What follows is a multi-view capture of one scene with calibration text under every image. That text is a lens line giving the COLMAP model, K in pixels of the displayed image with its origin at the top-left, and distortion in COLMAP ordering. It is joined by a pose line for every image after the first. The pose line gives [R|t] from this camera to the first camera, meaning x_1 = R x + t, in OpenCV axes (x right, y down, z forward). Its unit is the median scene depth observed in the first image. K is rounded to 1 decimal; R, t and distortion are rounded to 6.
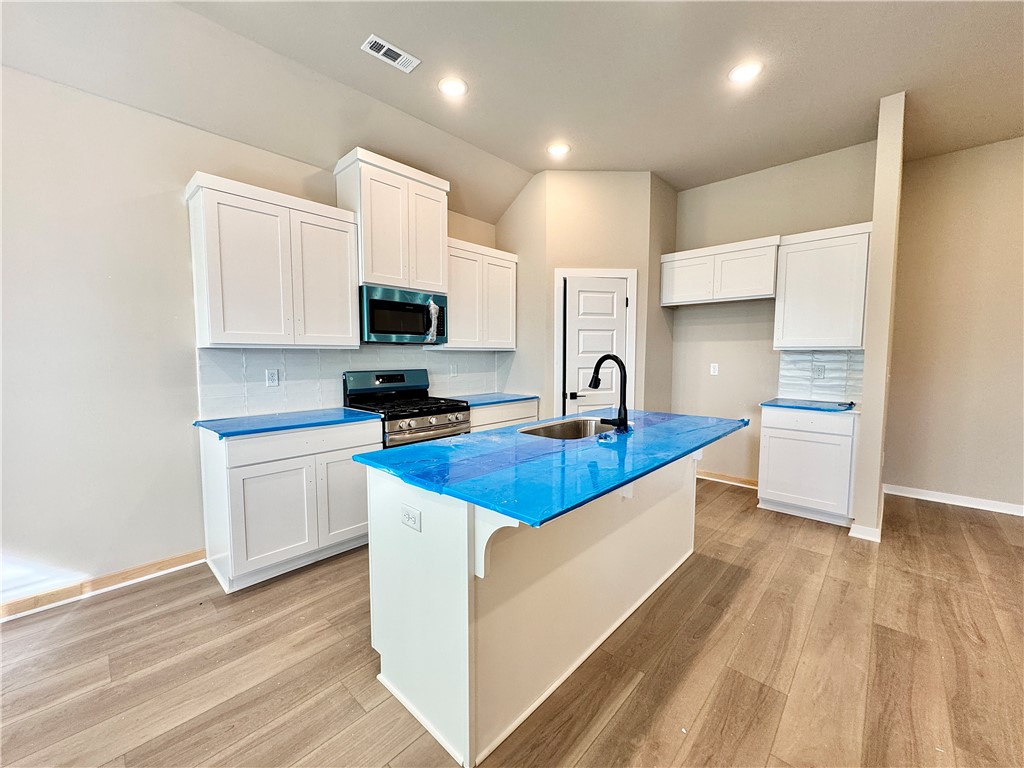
lens RADIAL K [[409.5, 0, 510.0], [0, 409.5, 382.8], [0, 0, 1]] dist [0.000301, -0.000112]
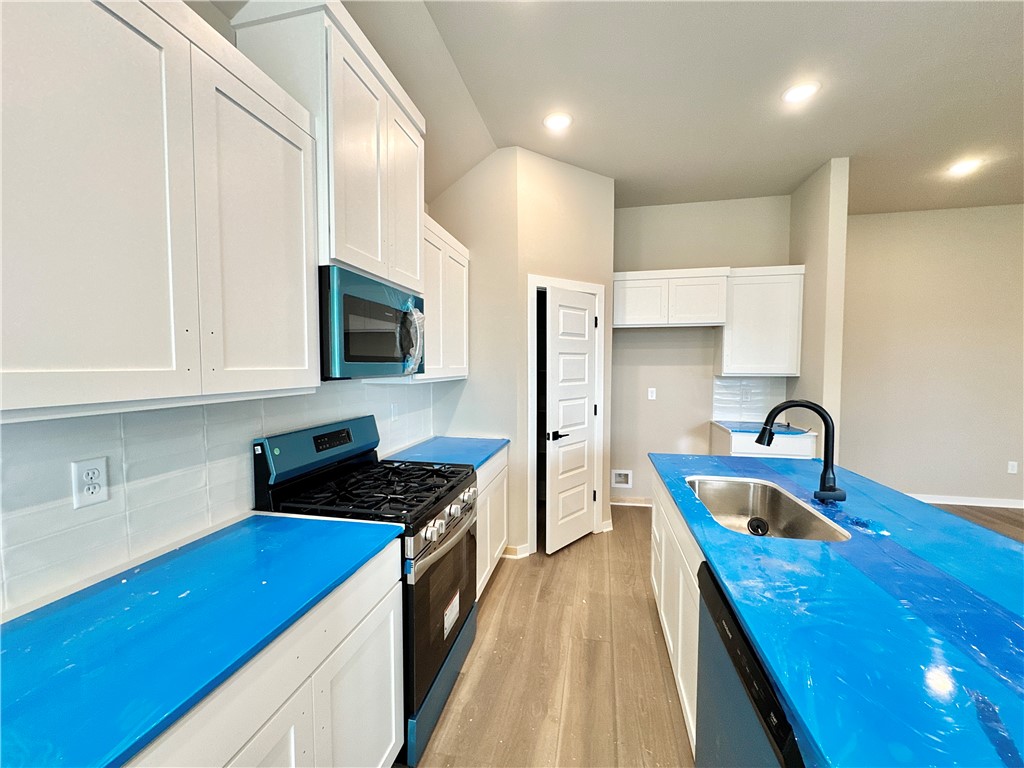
lens RADIAL K [[409.5, 0, 511.2], [0, 409.5, 385.4], [0, 0, 1]] dist [0.000301, -0.000112]
pose [[0.858966, -0.025863, 0.511379, -0.333128], [0.036703, 0.999264, -0.011111, -0.061923], [-0.510716, 0.028313, 0.859283, 0.364521]]
